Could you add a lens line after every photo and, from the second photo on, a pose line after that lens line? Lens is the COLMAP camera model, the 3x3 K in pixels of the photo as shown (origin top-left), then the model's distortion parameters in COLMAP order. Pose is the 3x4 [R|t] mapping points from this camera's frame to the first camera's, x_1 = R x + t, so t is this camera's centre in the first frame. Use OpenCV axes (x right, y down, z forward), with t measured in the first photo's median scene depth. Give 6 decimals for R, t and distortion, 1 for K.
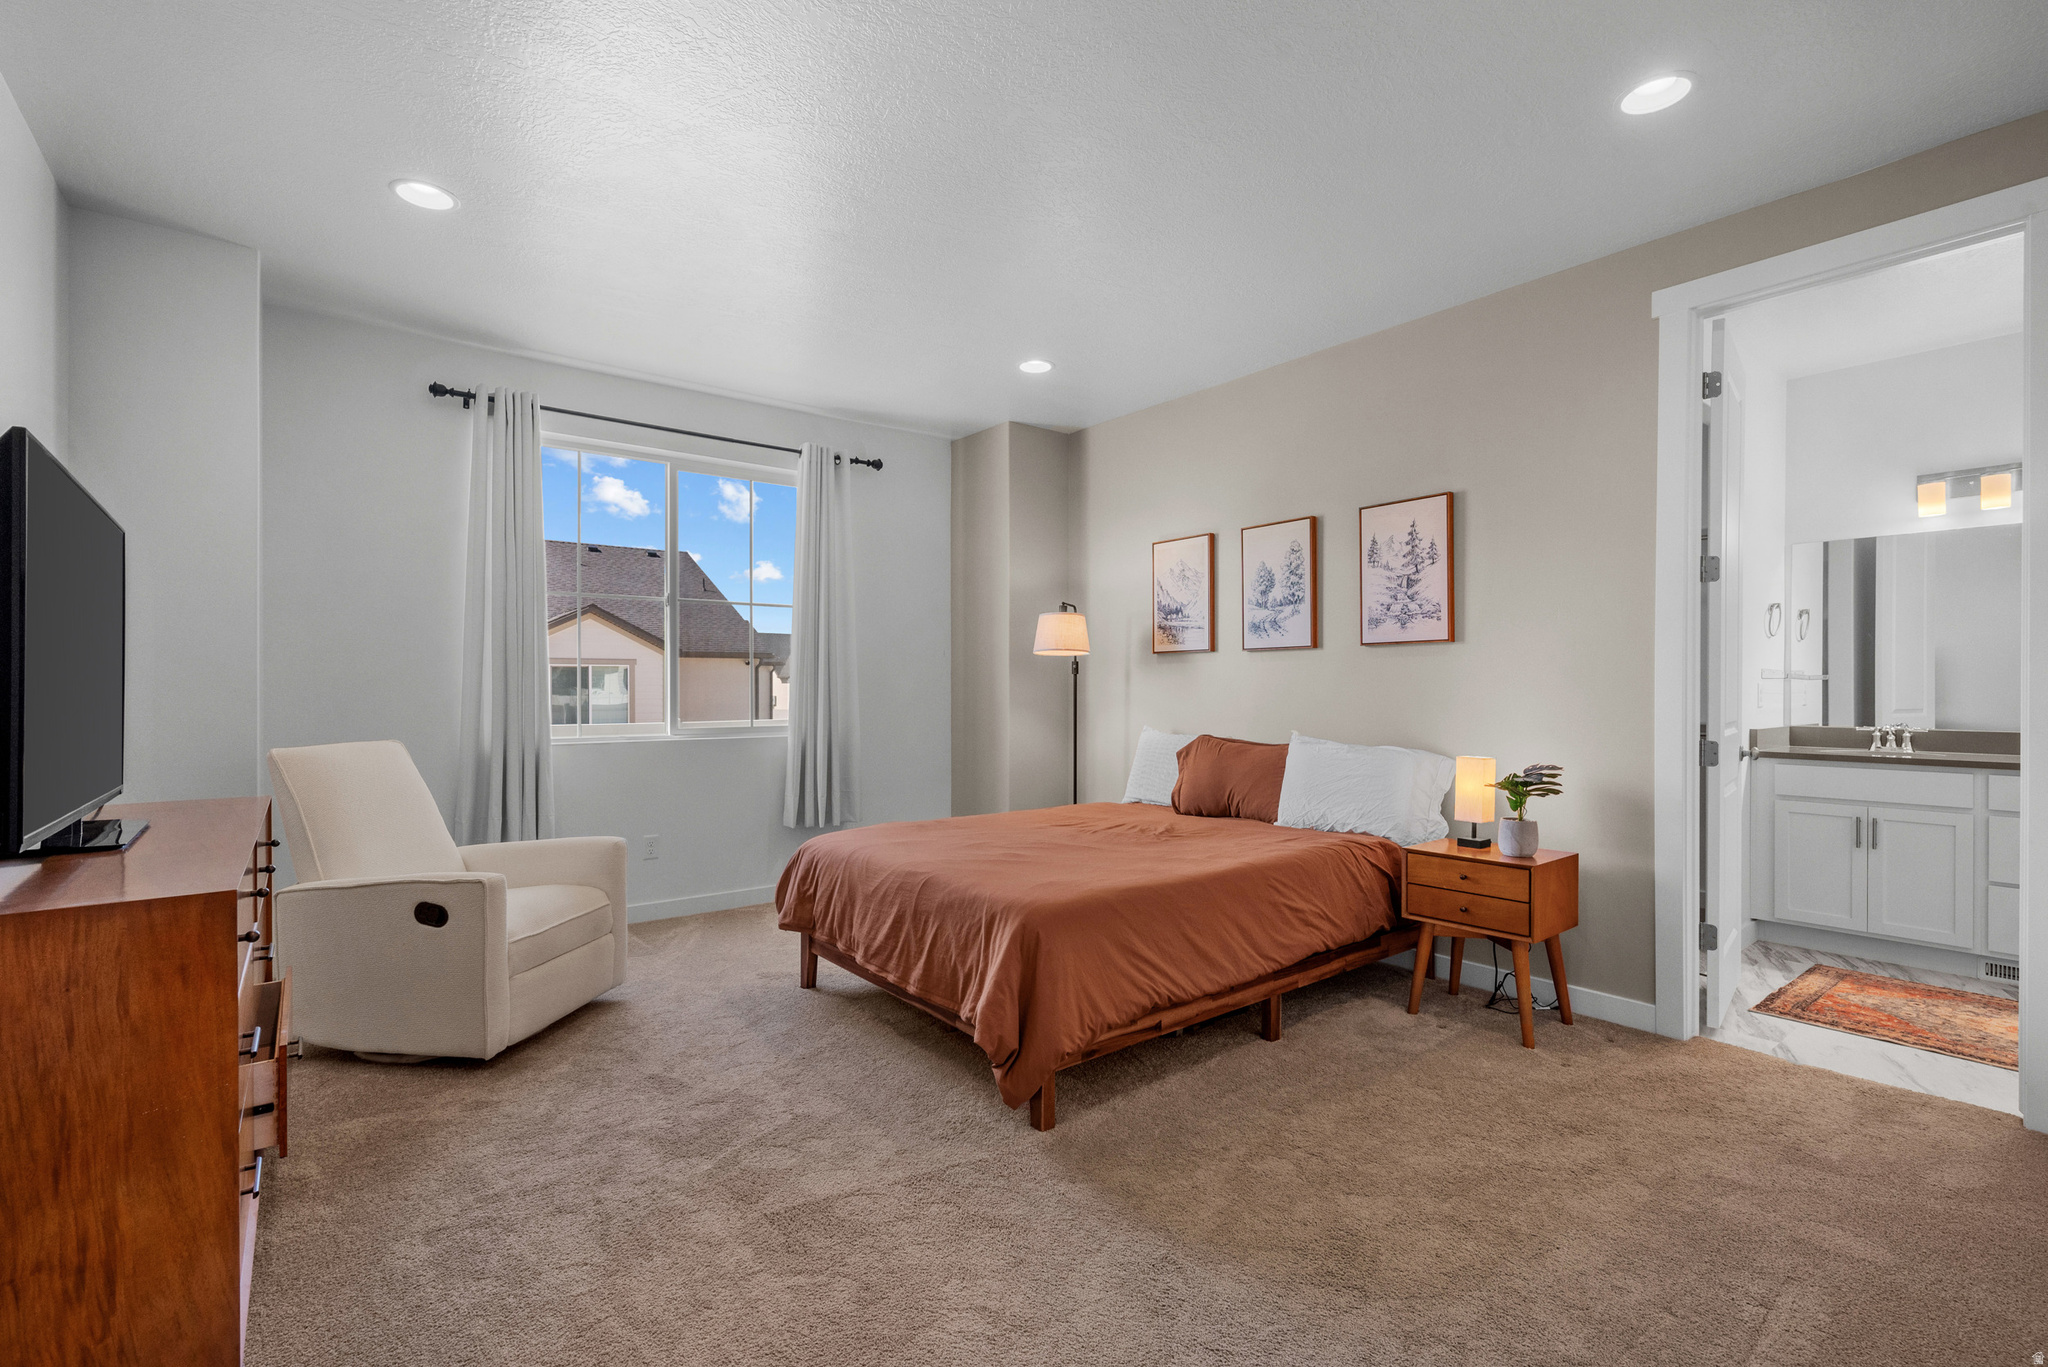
lens RADIAL K [[893.8, 0, 1026.8], [0, 893.8, 687.3], [0, 0, 1]] dist [0.001615, 0.000381]
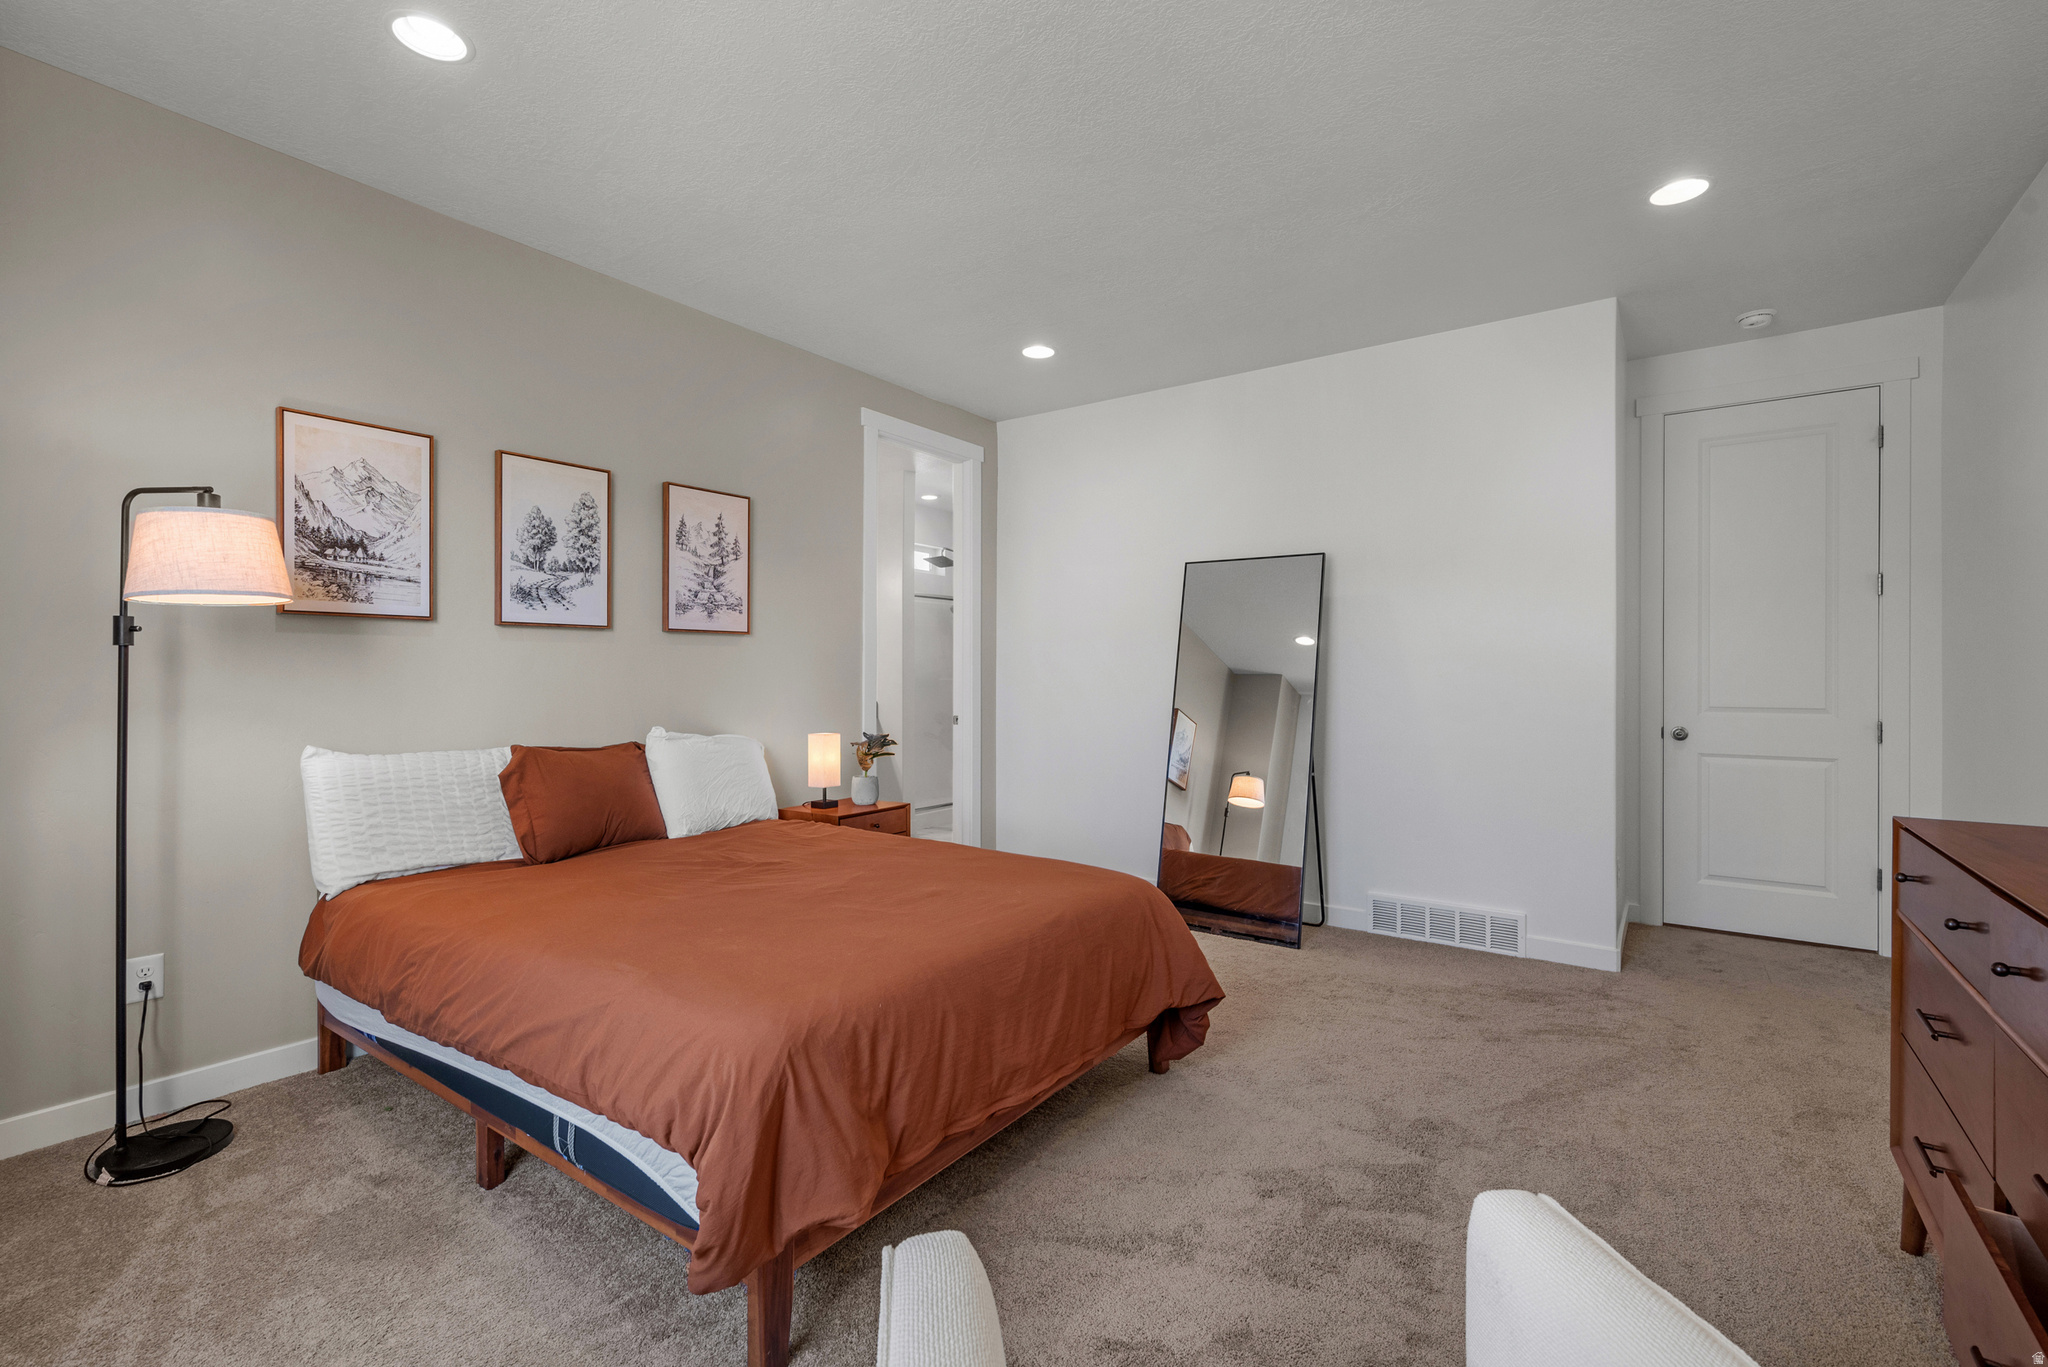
lens RADIAL K [[893.8, 0, 1026.8], [0, 893.8, 687.3], [0, 0, 1]] dist [0.001615, 0.000381]
pose [[-0.268210, -0.012035, 0.963285, -0.621488], [-0.000265, 0.999923, 0.012418, 0.000166], [-0.963360, 0.003075, -0.268192, 0.891806]]
